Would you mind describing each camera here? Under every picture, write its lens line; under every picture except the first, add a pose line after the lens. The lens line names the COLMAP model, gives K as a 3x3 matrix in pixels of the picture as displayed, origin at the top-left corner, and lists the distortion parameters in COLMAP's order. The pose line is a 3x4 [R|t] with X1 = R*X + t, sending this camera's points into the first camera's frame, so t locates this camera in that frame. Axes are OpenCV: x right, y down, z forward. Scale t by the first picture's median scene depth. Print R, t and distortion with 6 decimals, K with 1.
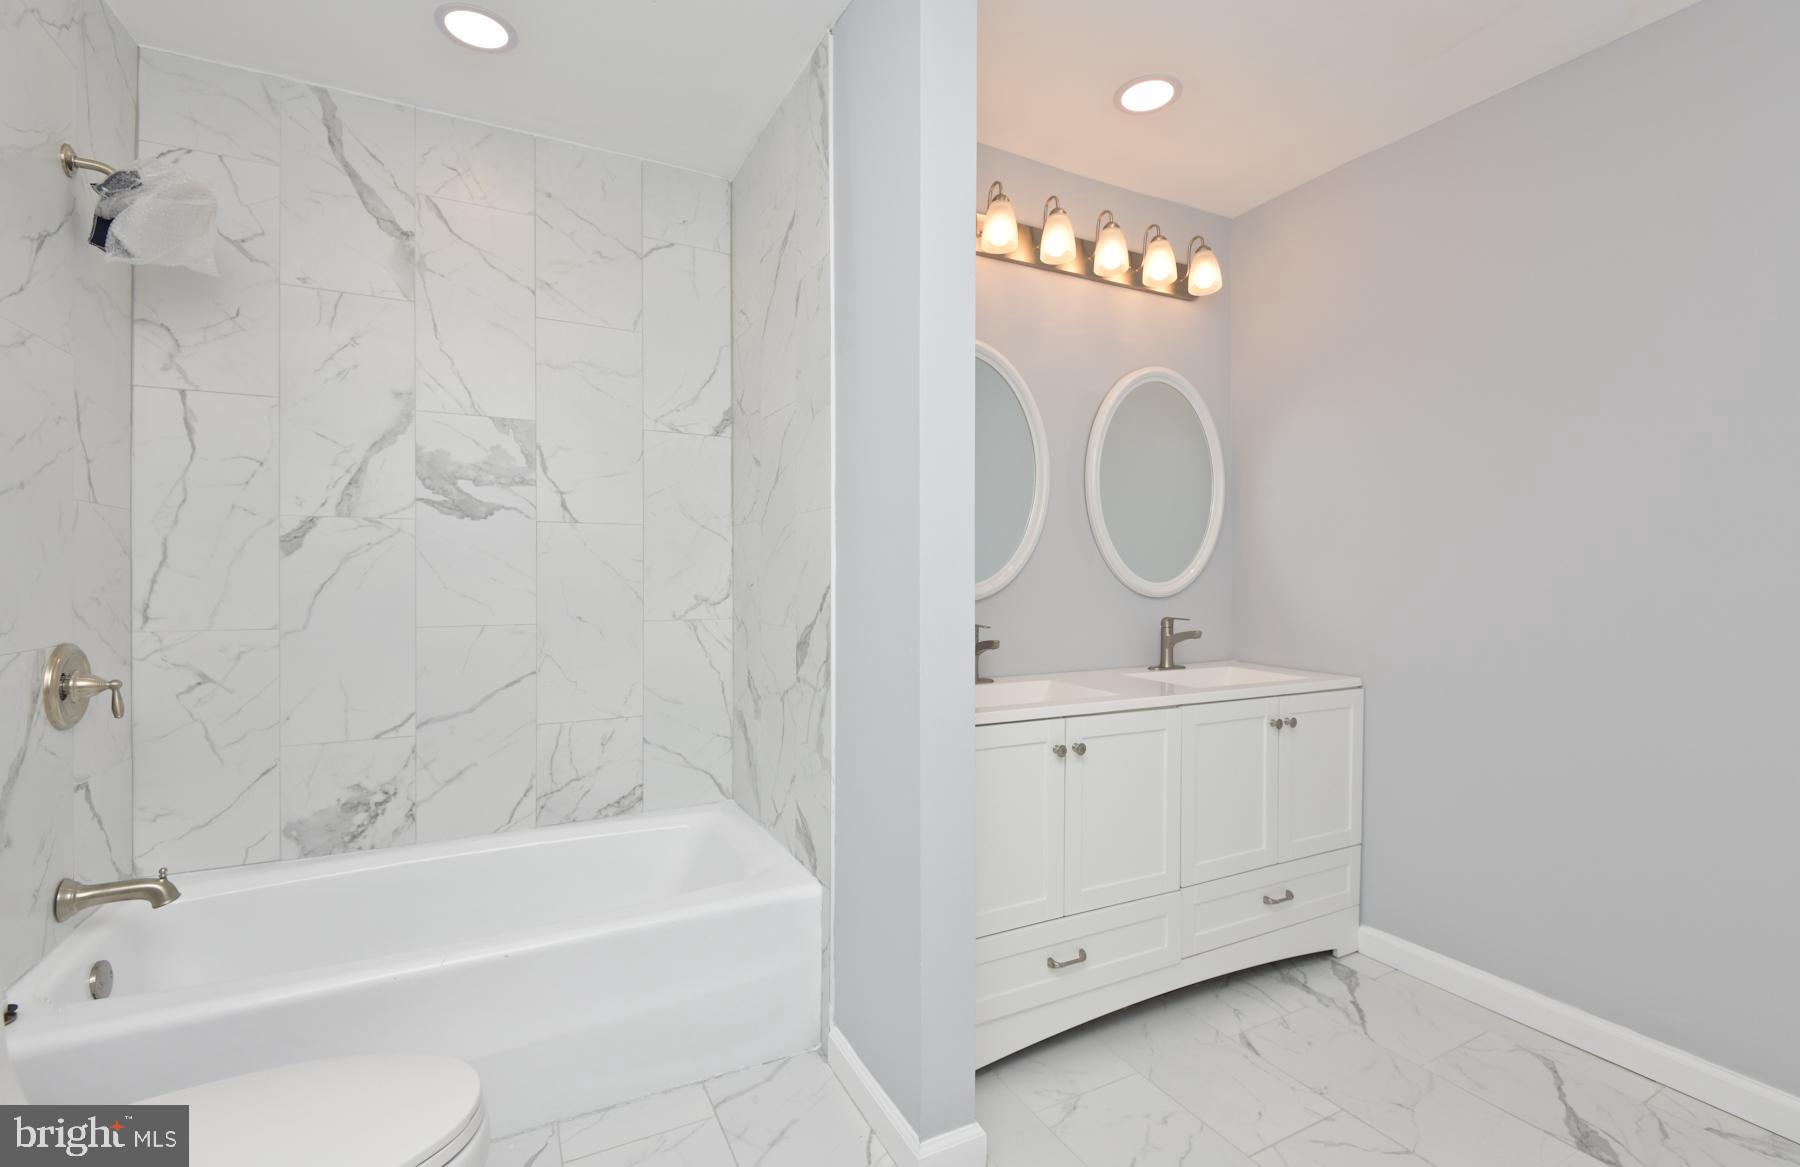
lens RADIAL K [[816.0, 0, 900.0], [0, 816.0, 583.5], [0, 0, 1]] dist [-0.018792, -0.000667]
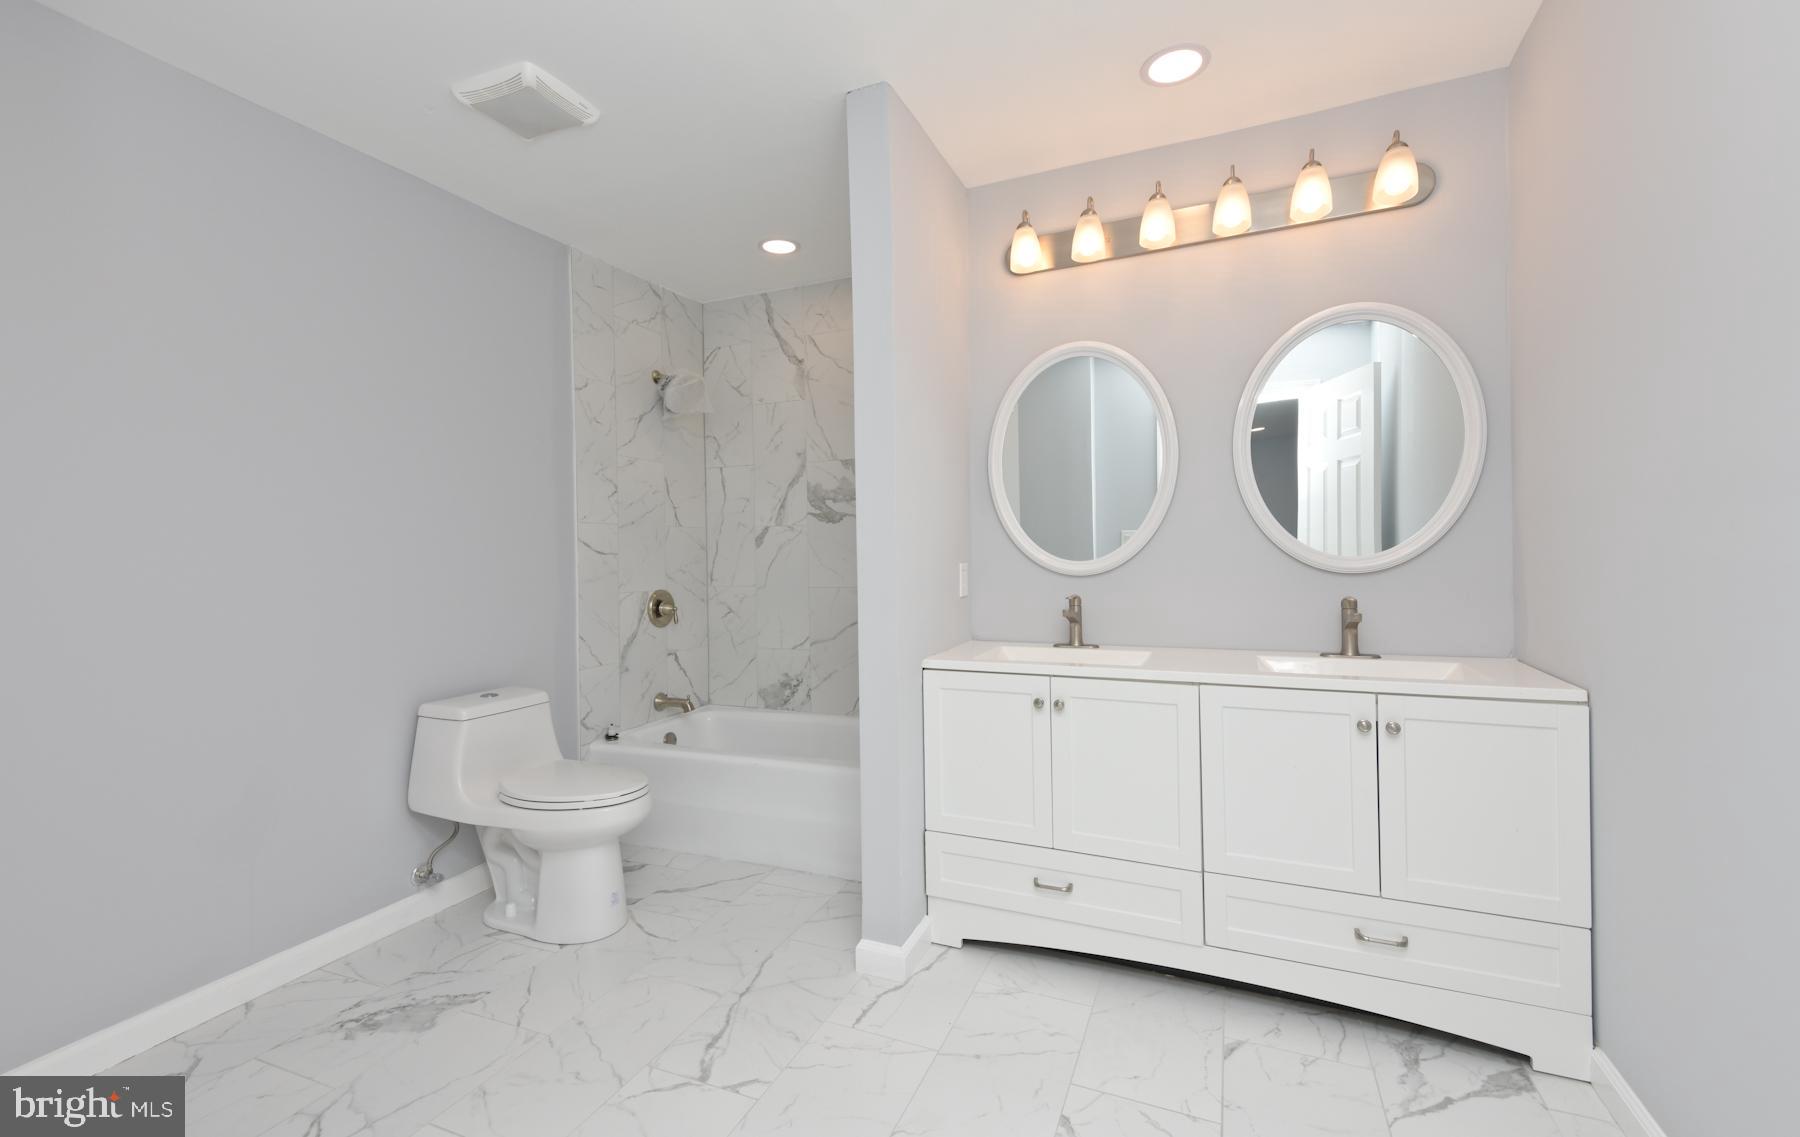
lens RADIAL K [[782.3, 0, 891.9], [0, 782.3, 568.3], [0, 0, 1]] dist [-0.001365, -0.000300]
pose [[0.601929, 0.002799, -0.798545, 0.869930], [0.010714, 0.999876, 0.011581, -0.004178], [0.798478, -0.015527, 0.601824, 0.139109]]
